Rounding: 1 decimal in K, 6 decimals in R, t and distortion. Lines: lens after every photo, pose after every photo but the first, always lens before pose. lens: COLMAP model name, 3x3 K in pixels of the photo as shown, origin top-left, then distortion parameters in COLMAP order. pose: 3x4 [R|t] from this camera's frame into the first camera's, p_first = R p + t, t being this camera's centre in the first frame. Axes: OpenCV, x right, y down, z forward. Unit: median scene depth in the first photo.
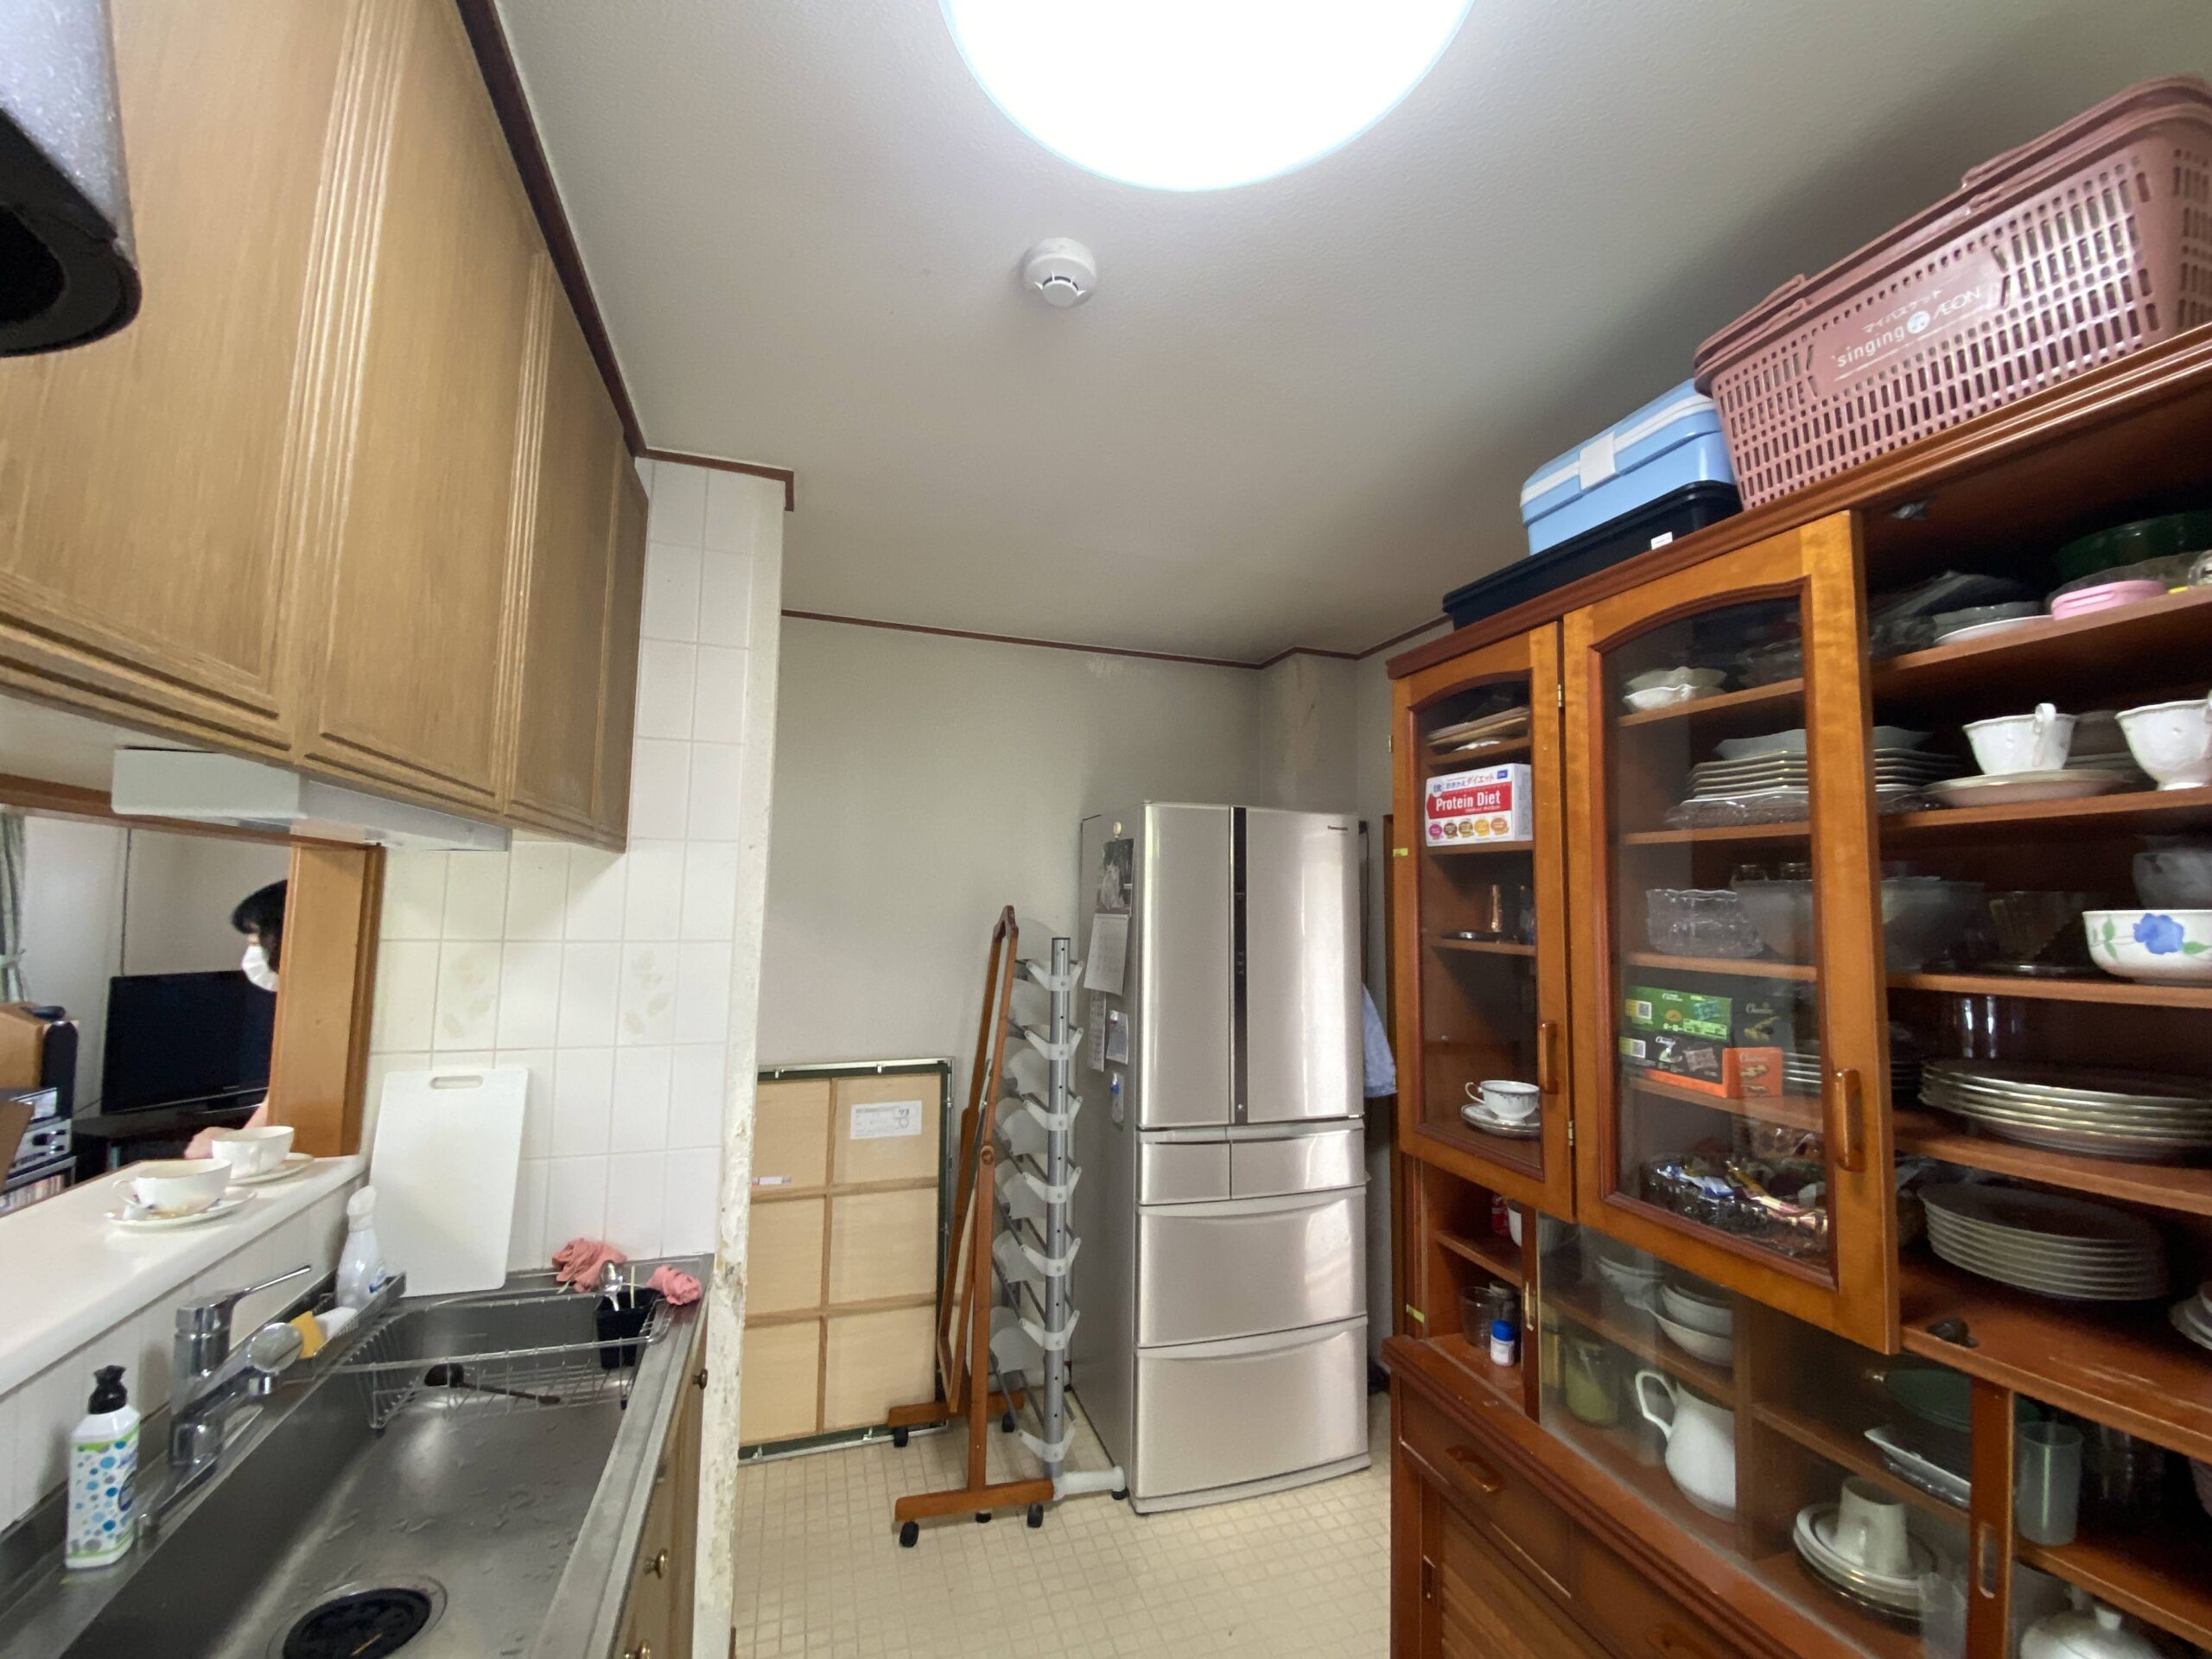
lens RADIAL K [[875.9, 0, 1116.5], [0, 875.9, 823.5], [0, 0, 1]] dist [-0.001179, -0.008049]
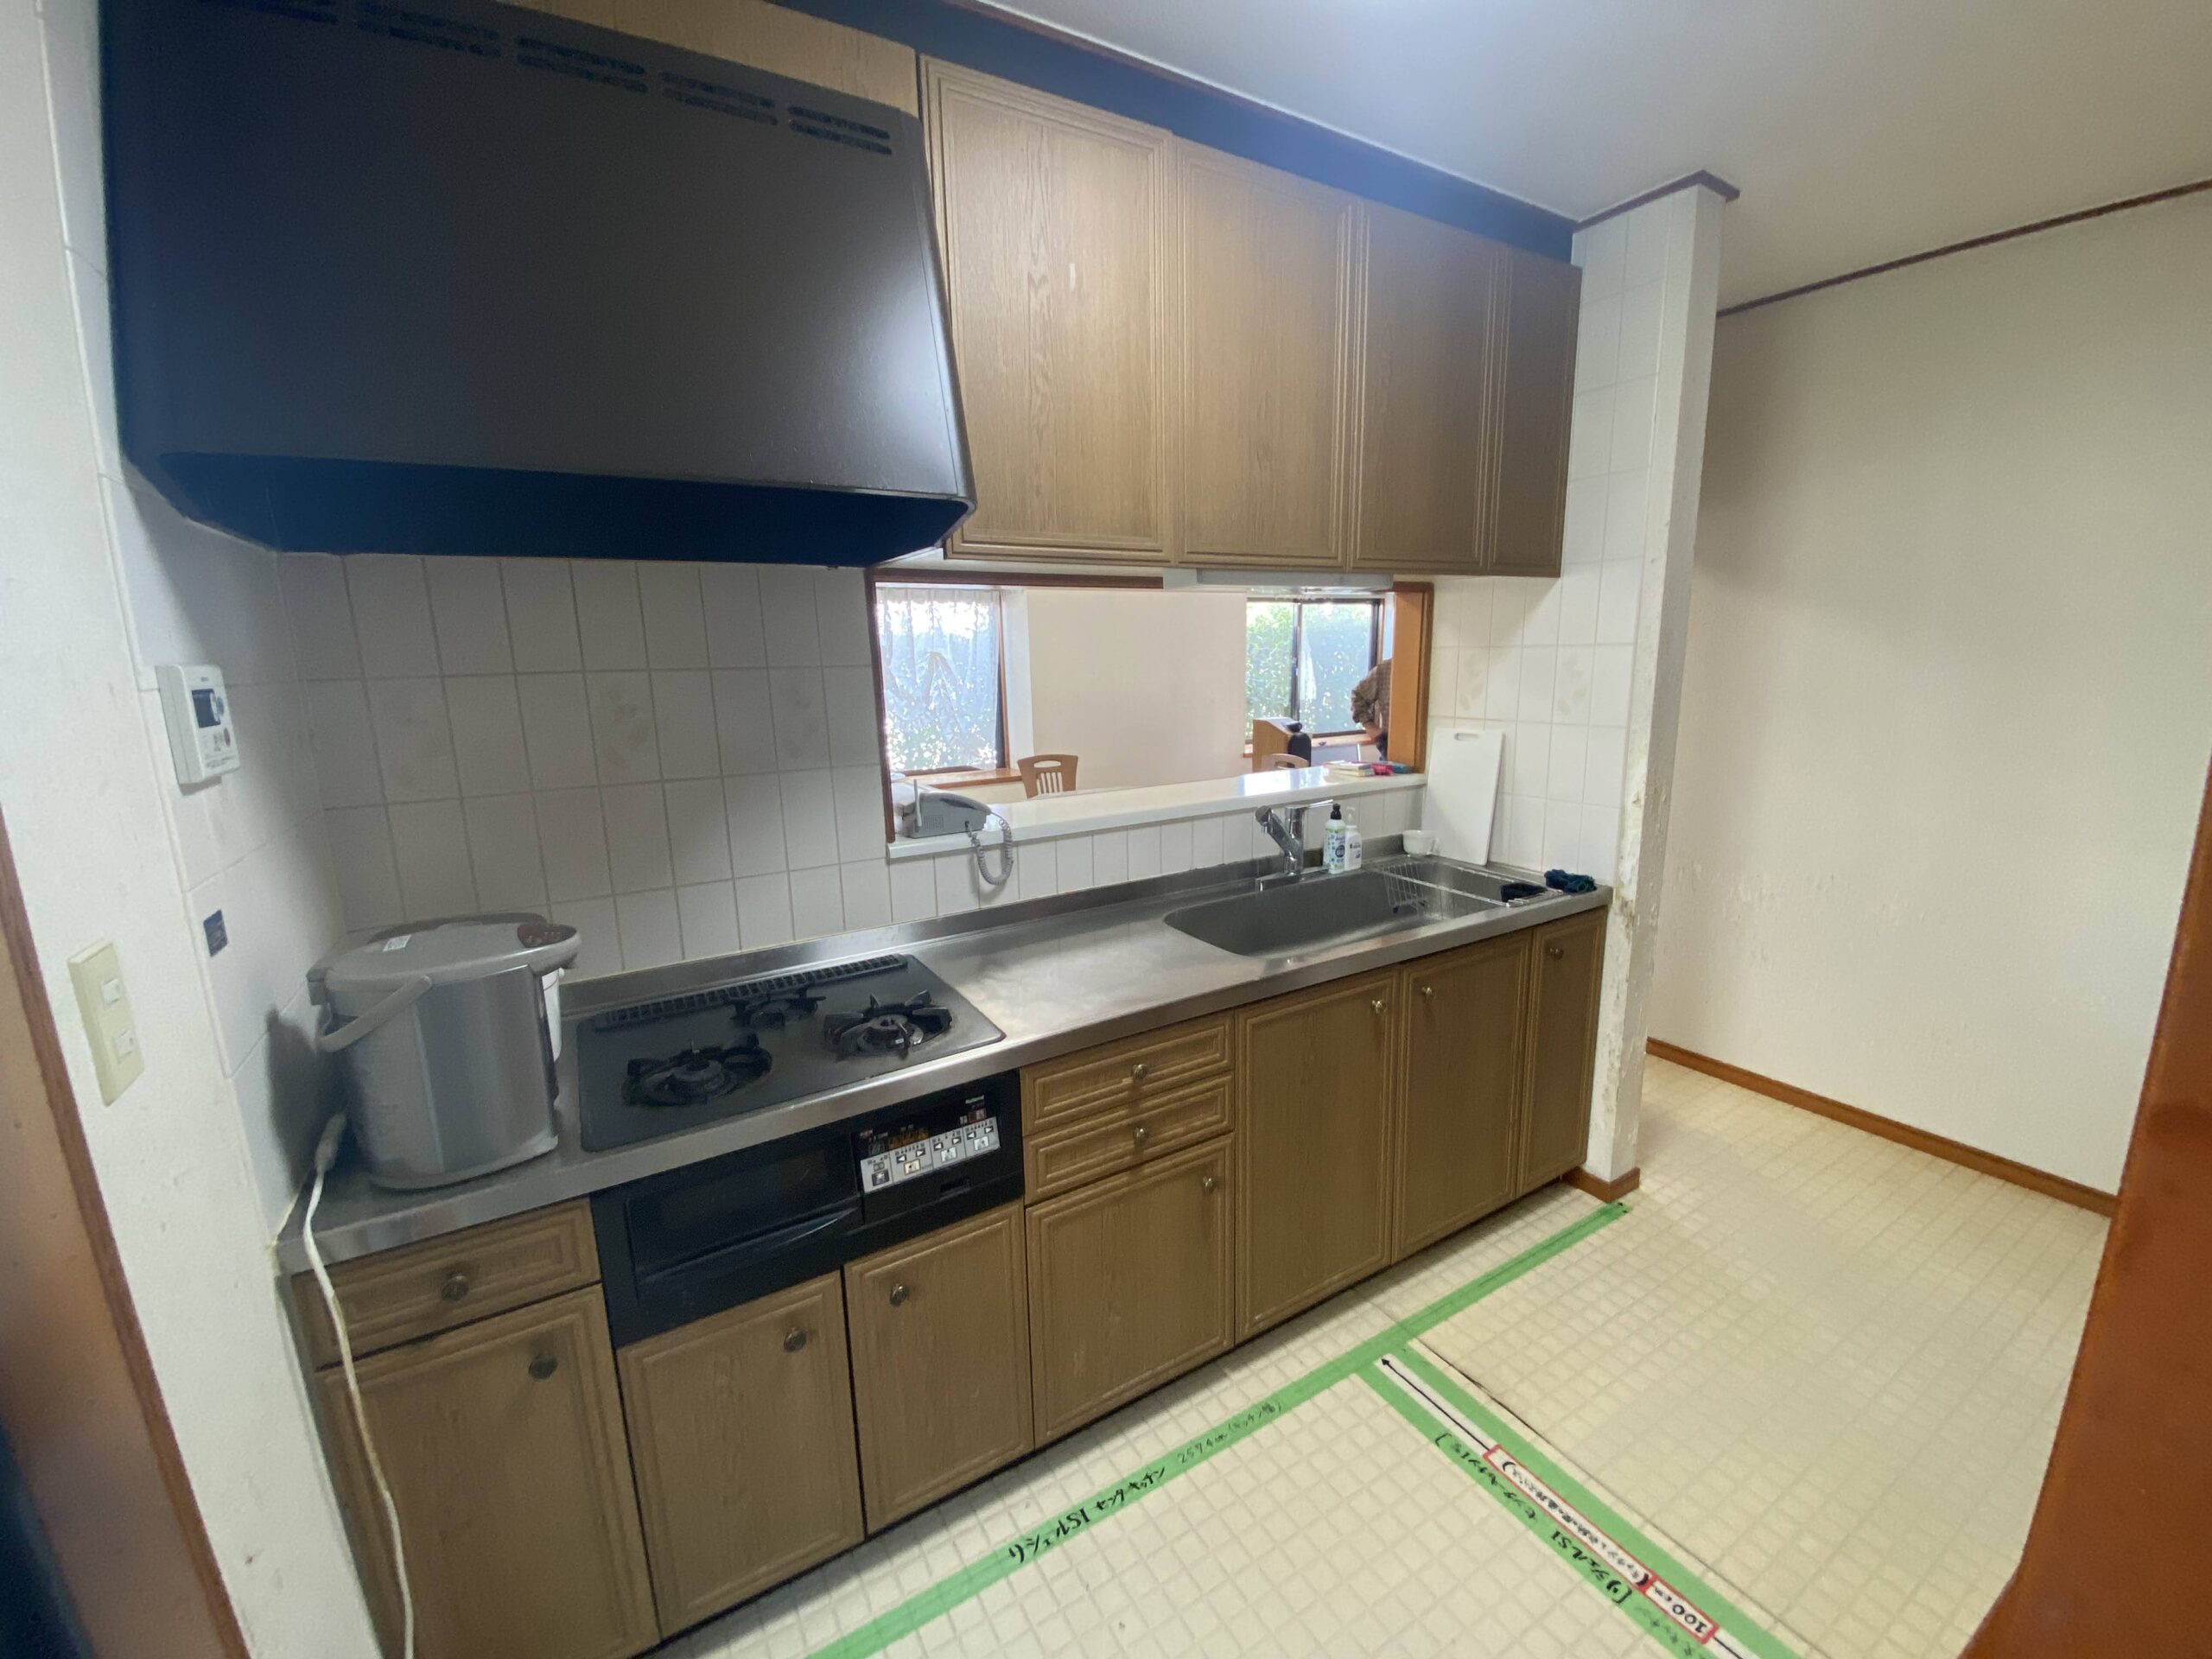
lens RADIAL K [[896.8, 0, 1110.9], [0, 896.8, 827.2], [0, 0, 1]] dist [0.012635, -0.017303]
pose [[0.201052, 0.167802, -0.965101, 0.721893], [0.117150, 0.974029, 0.193759, 0.063504], [0.972550, -0.152017, 0.176173, 0.057633]]
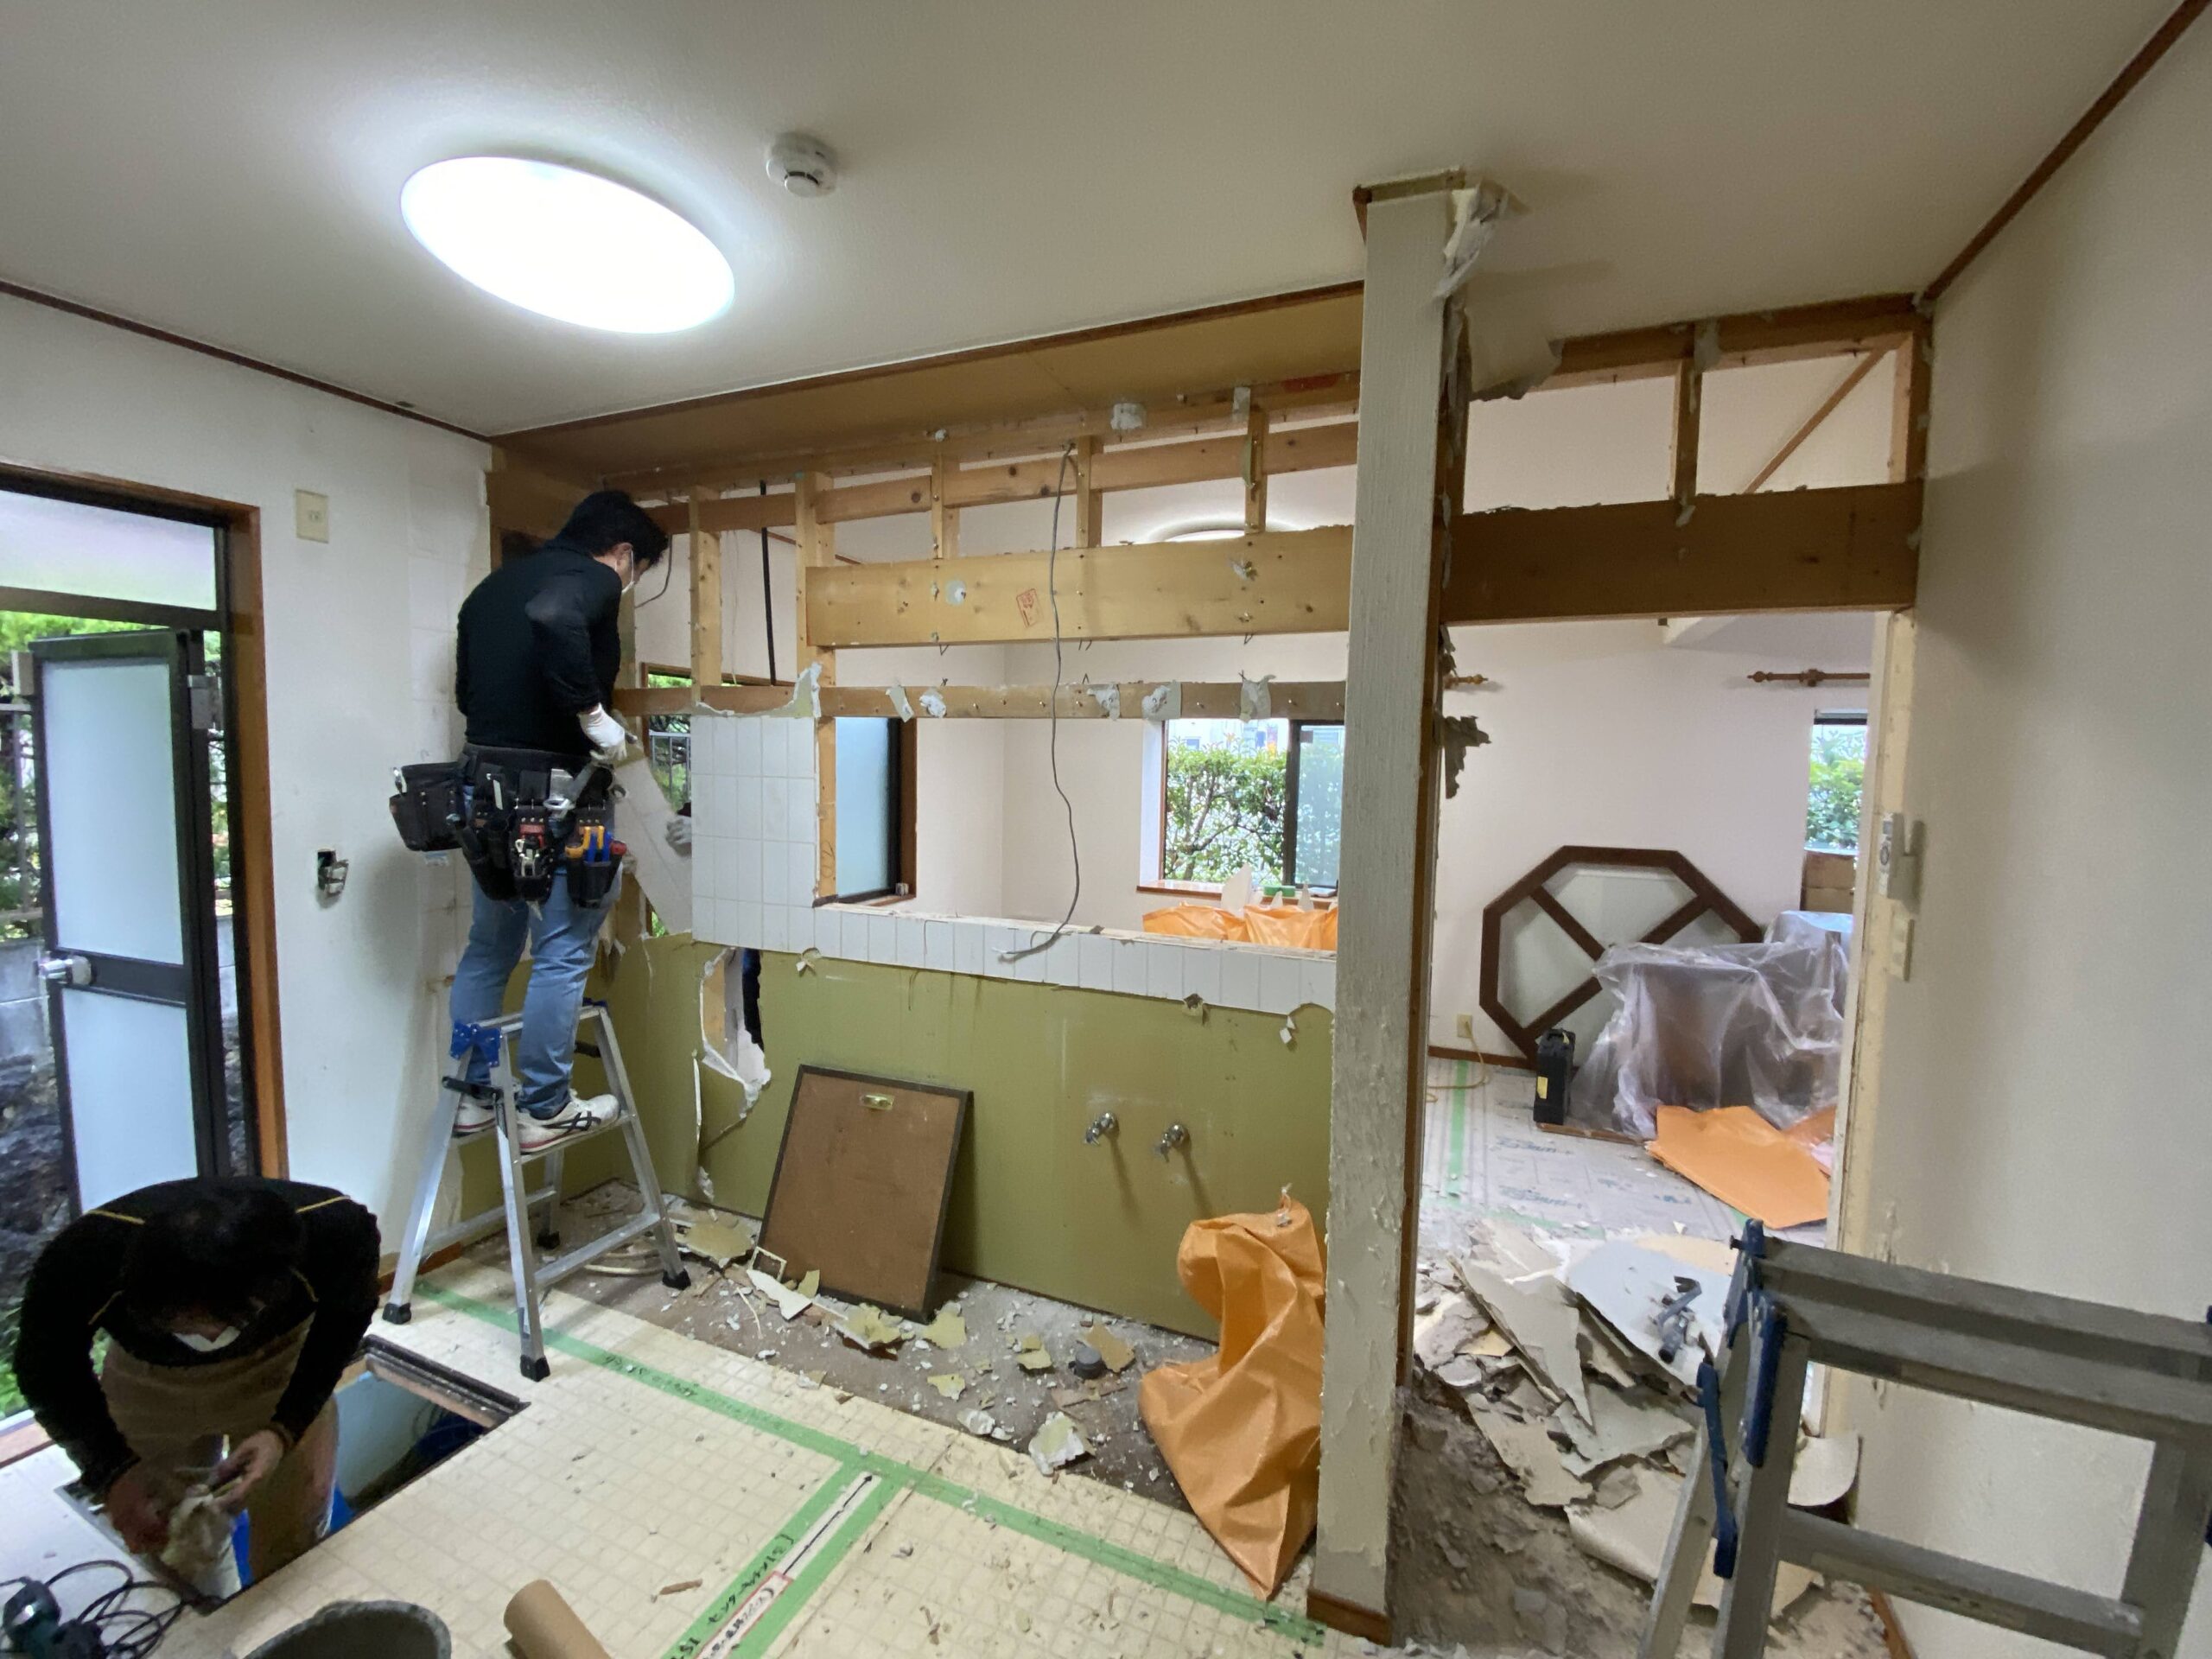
lens RADIAL K [[896.8, 0, 1110.9], [0, 896.8, 827.2], [0, 0, 1]] dist [0.012635, -0.017303]
pose [[-0.669787, 0.021717, -0.742236, 0.418429], [0.035570, 0.999363, -0.002857, 0.169896], [0.741701, -0.028315, -0.670133, 1.605983]]
